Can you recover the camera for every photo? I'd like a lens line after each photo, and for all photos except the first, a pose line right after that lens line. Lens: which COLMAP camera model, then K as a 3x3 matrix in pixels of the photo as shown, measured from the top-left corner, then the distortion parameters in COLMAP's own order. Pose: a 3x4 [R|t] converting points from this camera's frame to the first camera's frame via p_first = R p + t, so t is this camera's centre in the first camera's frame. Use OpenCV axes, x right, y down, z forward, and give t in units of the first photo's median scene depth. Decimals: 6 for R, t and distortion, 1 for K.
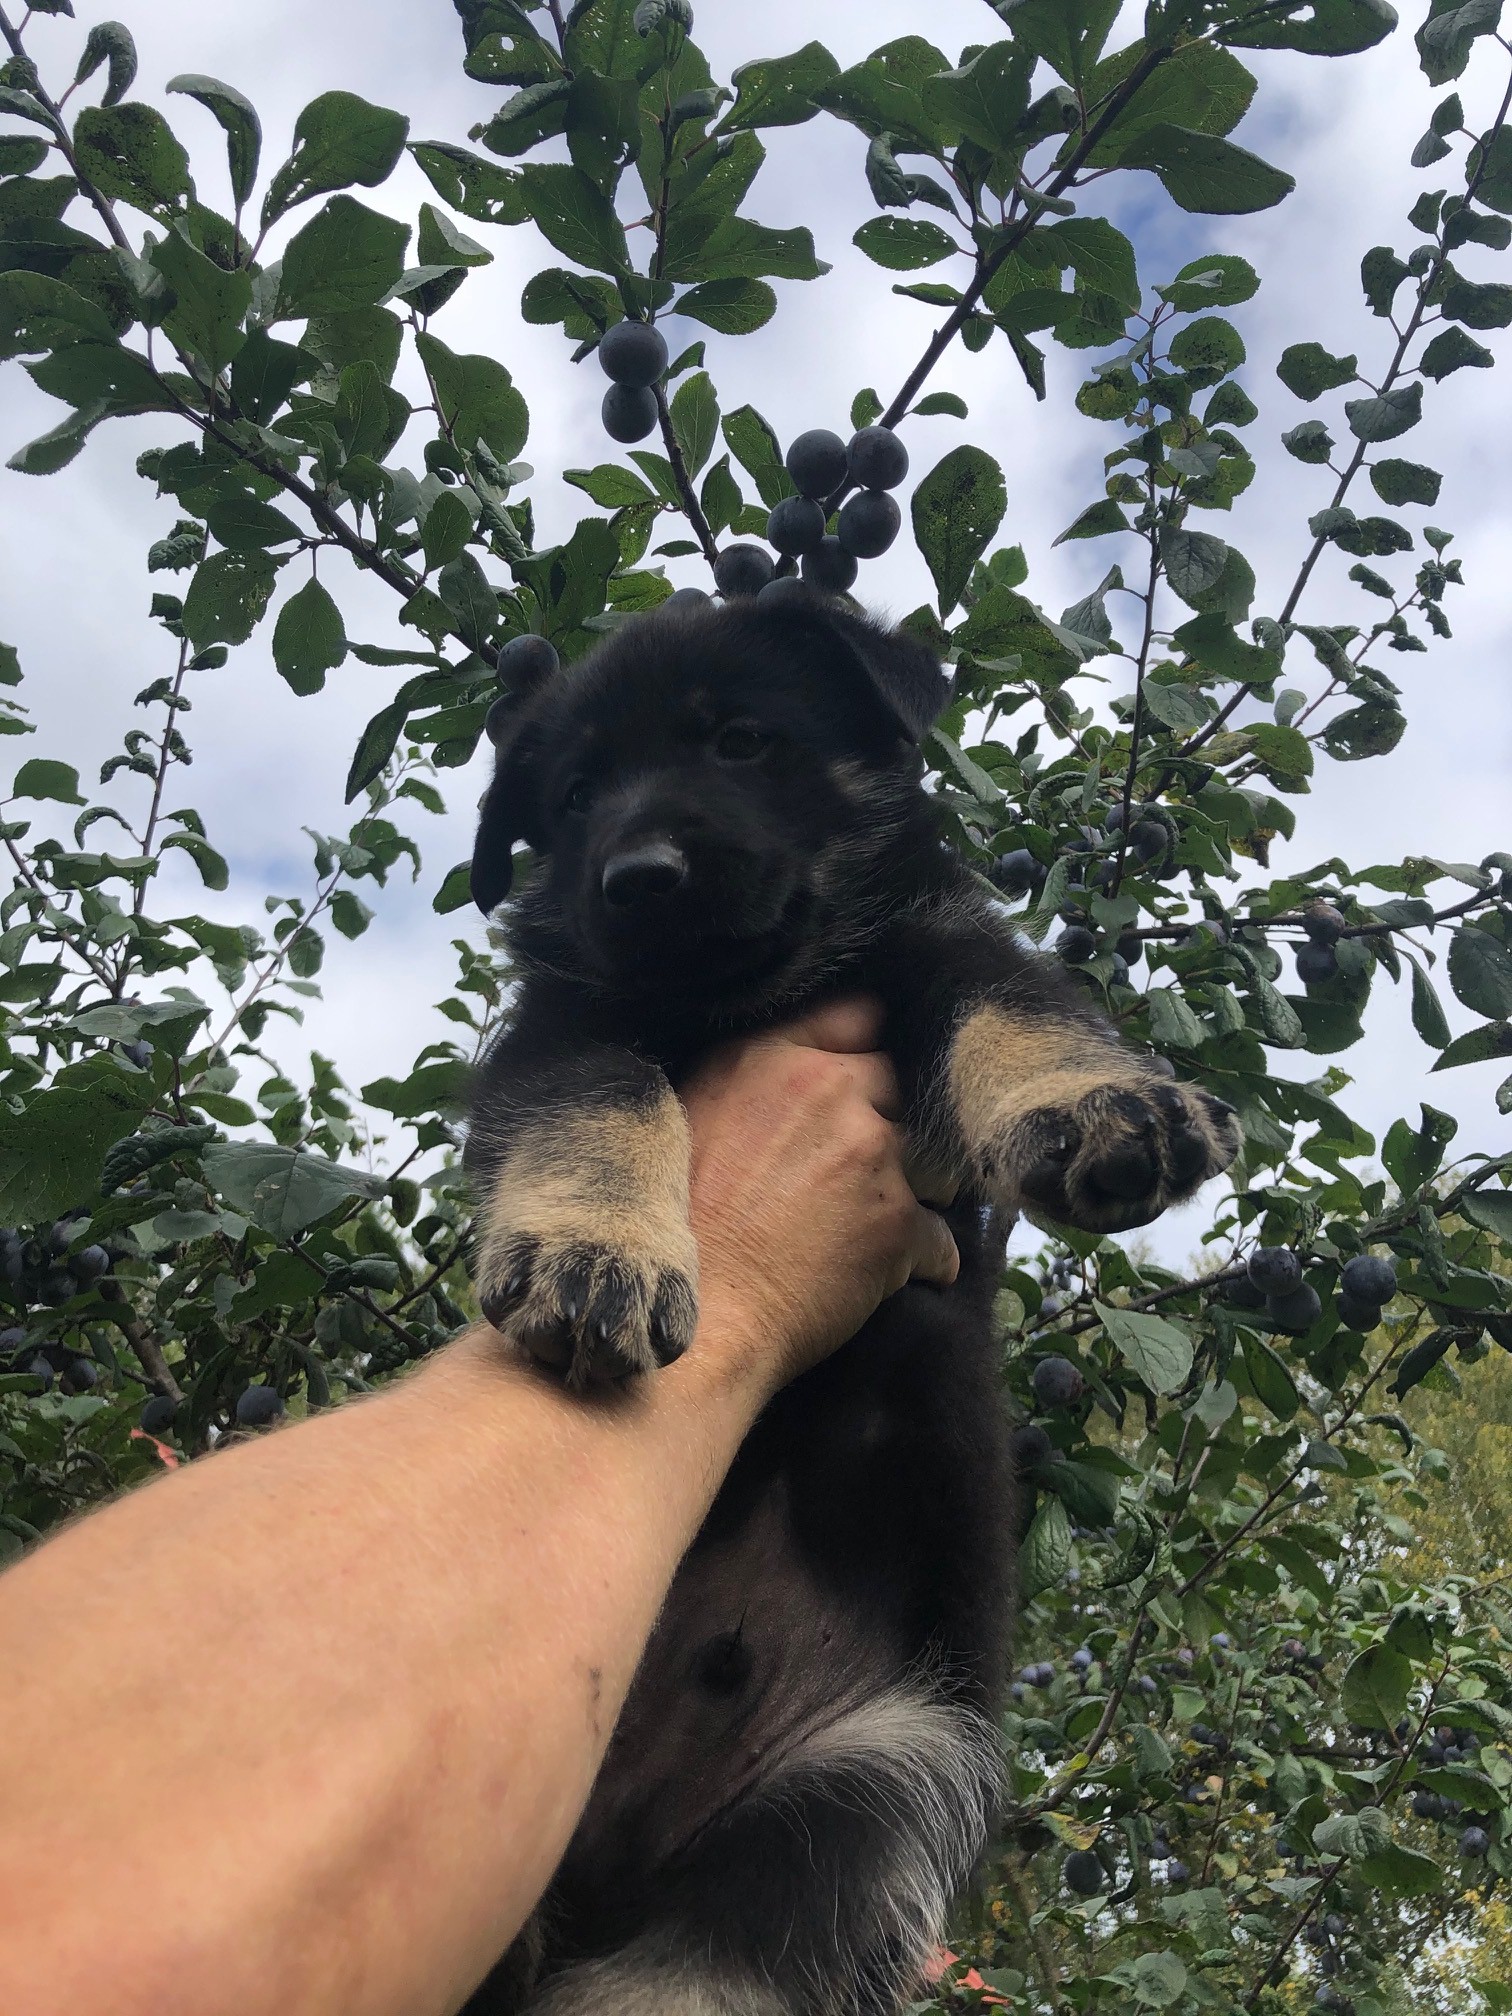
lens RADIAL K [[1680.2, 0, 752.3], [0, 1680.2, 1015.2], [0, 0, 1]] dist [-0.014703, -0.005988]
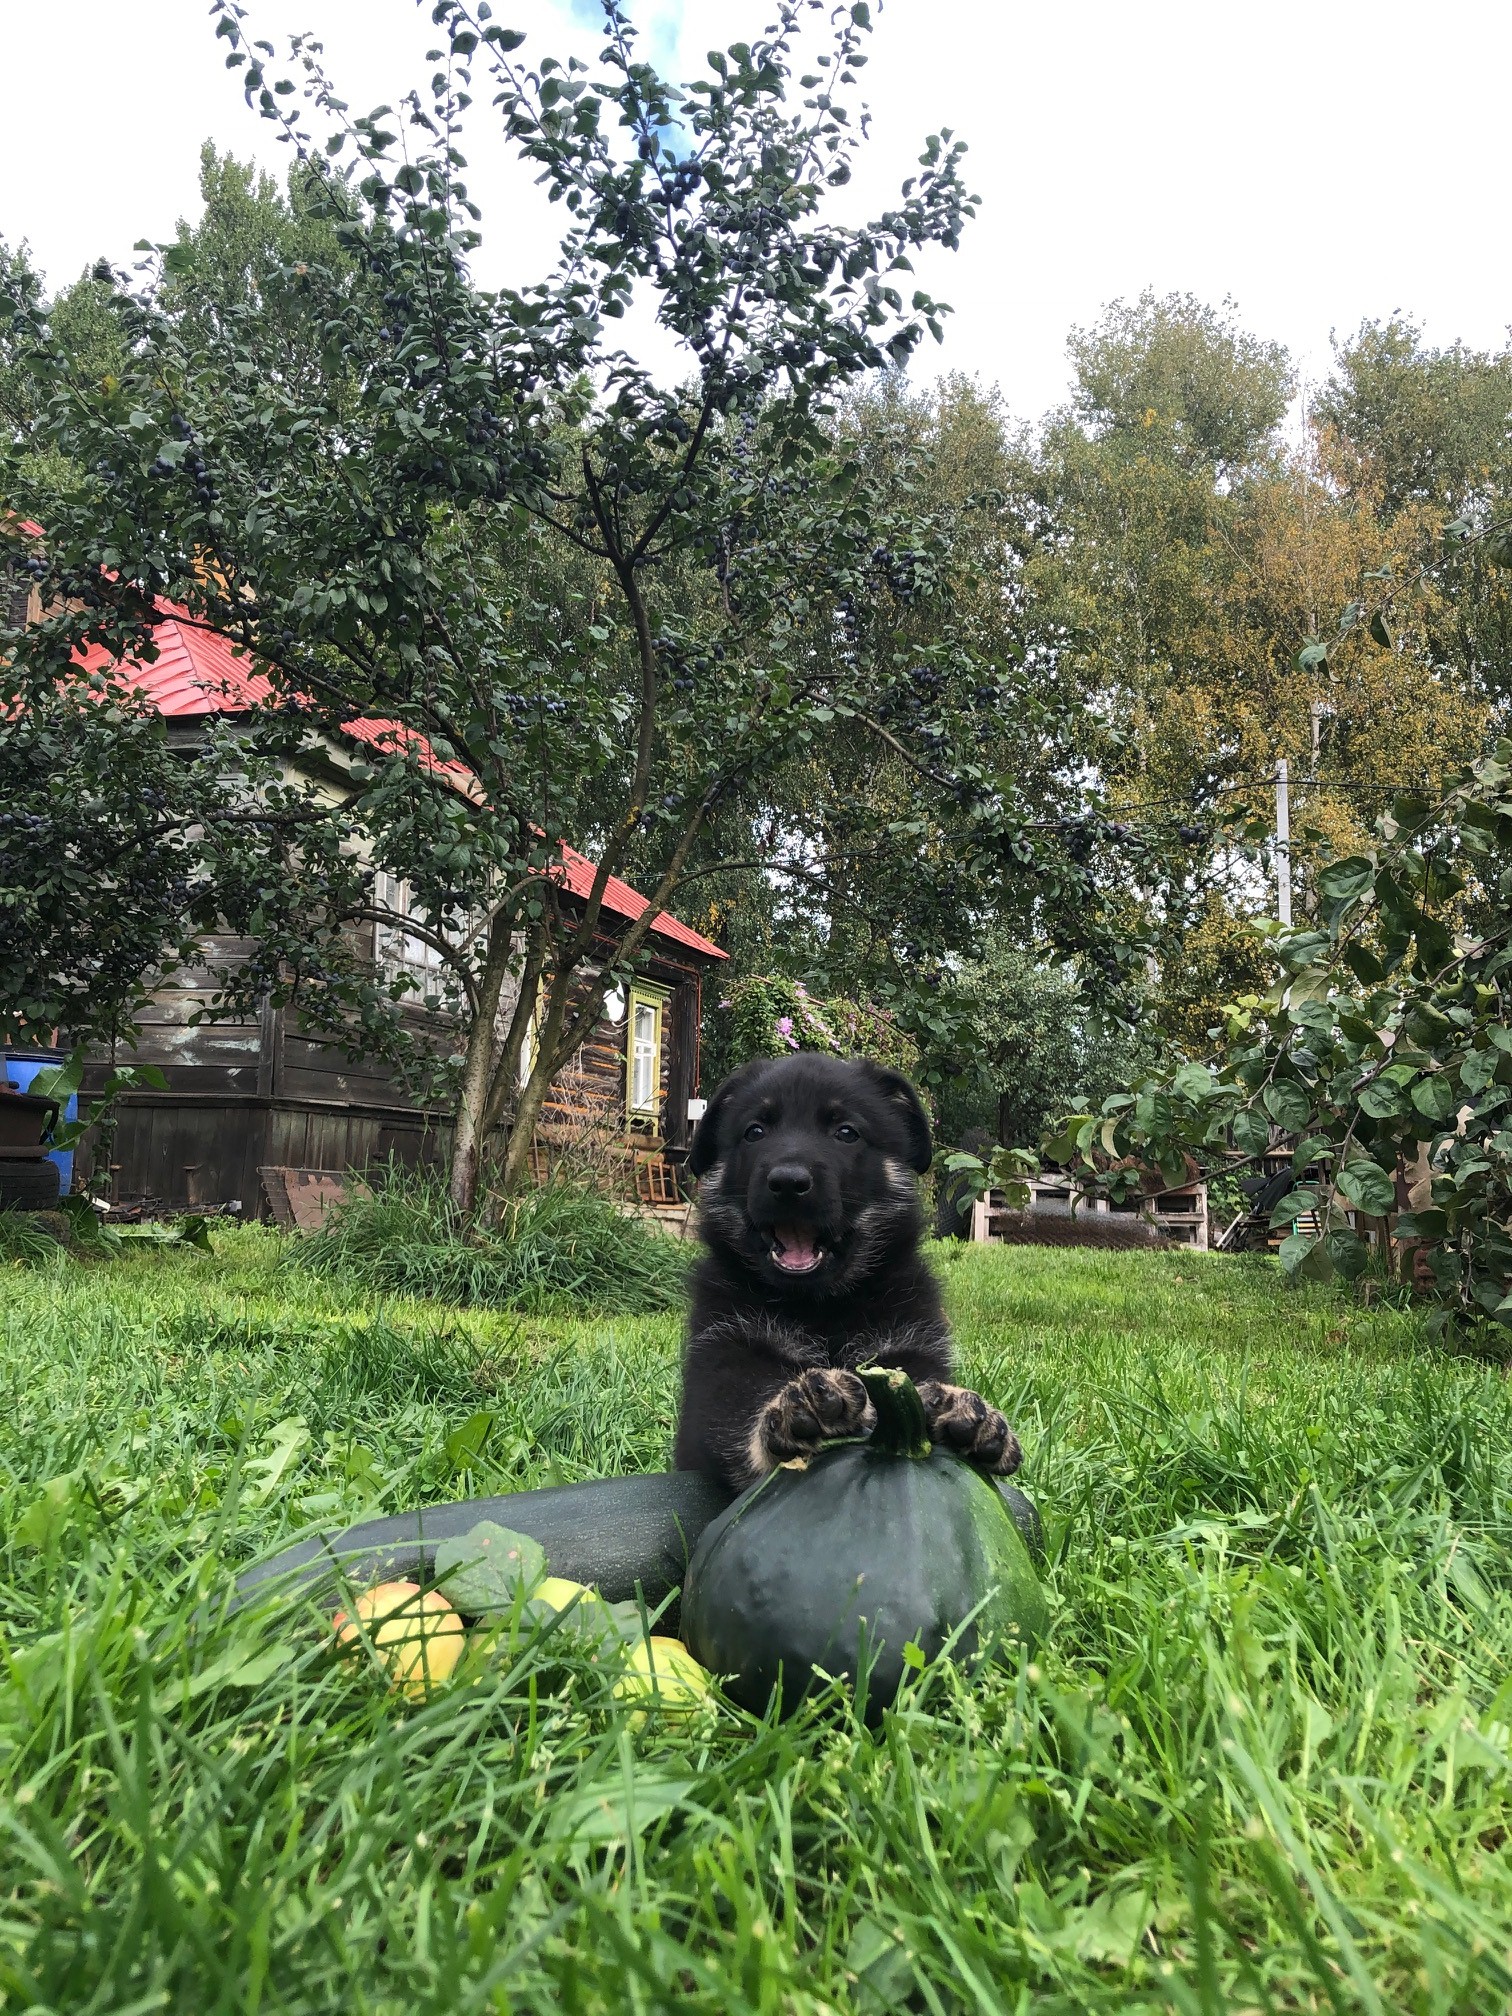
lens RADIAL K [[1681.1, 0, 784.3], [0, 1681.1, 1021.4], [0, 0, 1]] dist [0.057795, -0.104223]
pose [[0.986922, -0.091410, 0.132778, -0.350119], [0.022426, 0.893528, 0.448448, -0.196236], [-0.159634, -0.439605, 0.883892, -2.831579]]
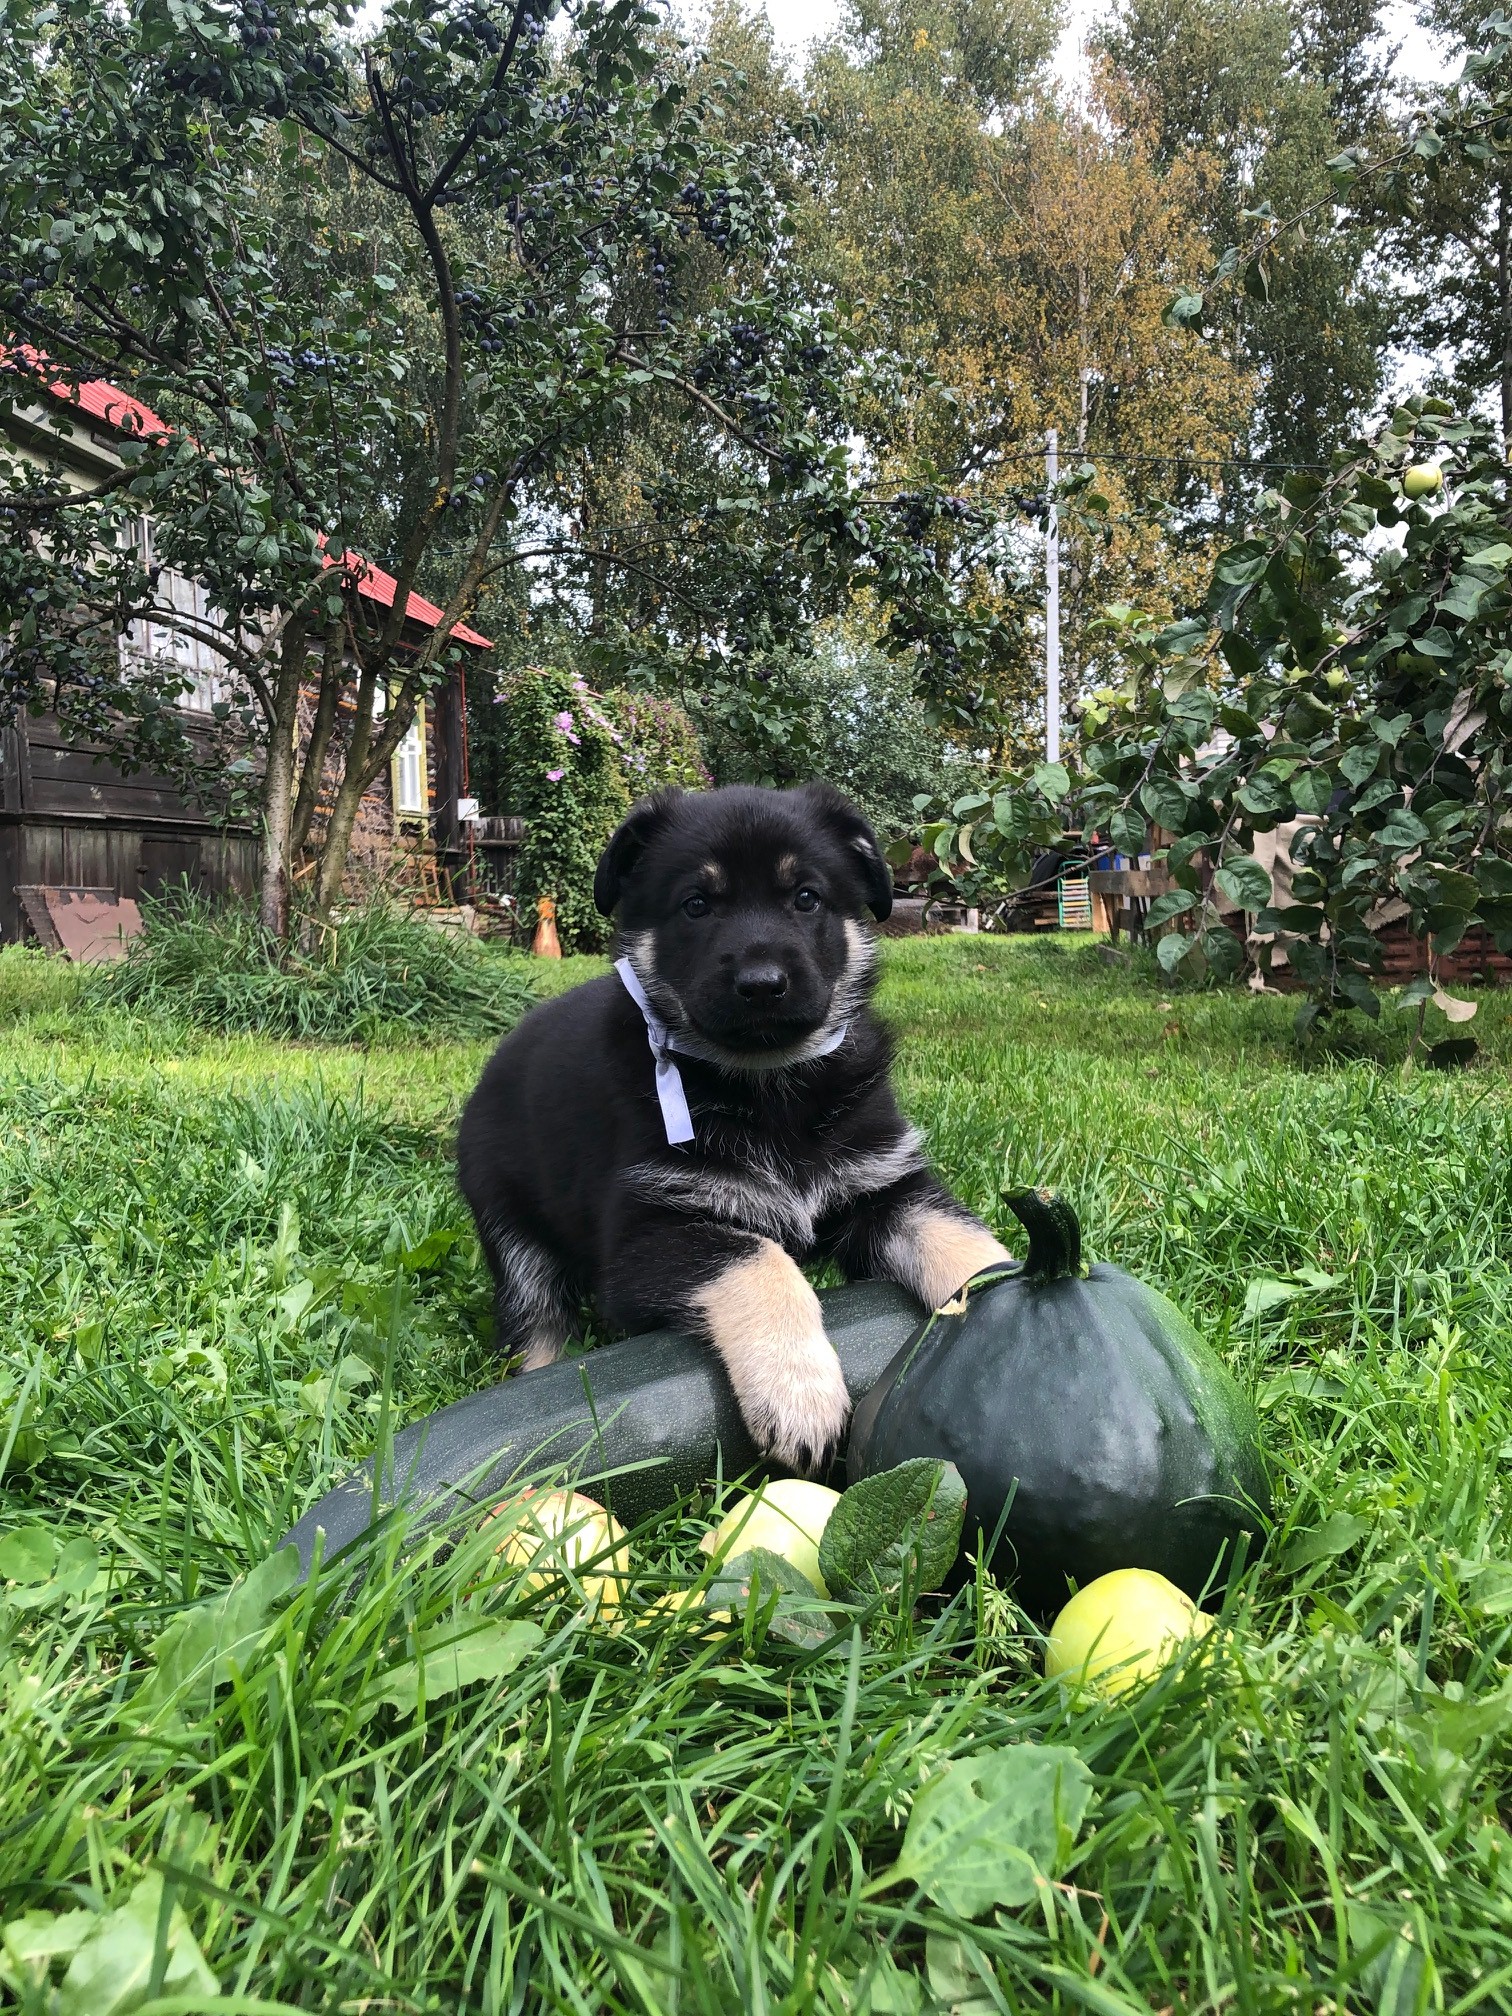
lens RADIAL K [[1681.1, 0, 784.3], [0, 1681.1, 1021.4], [0, 0, 1]] dist [0.057795, -0.104223]
pose [[0.955897, -0.159795, 0.246427, -0.548846], [-0.022428, 0.796875, 0.603728, -0.150949], [-0.292844, -0.582629, 0.758146, -2.592013]]
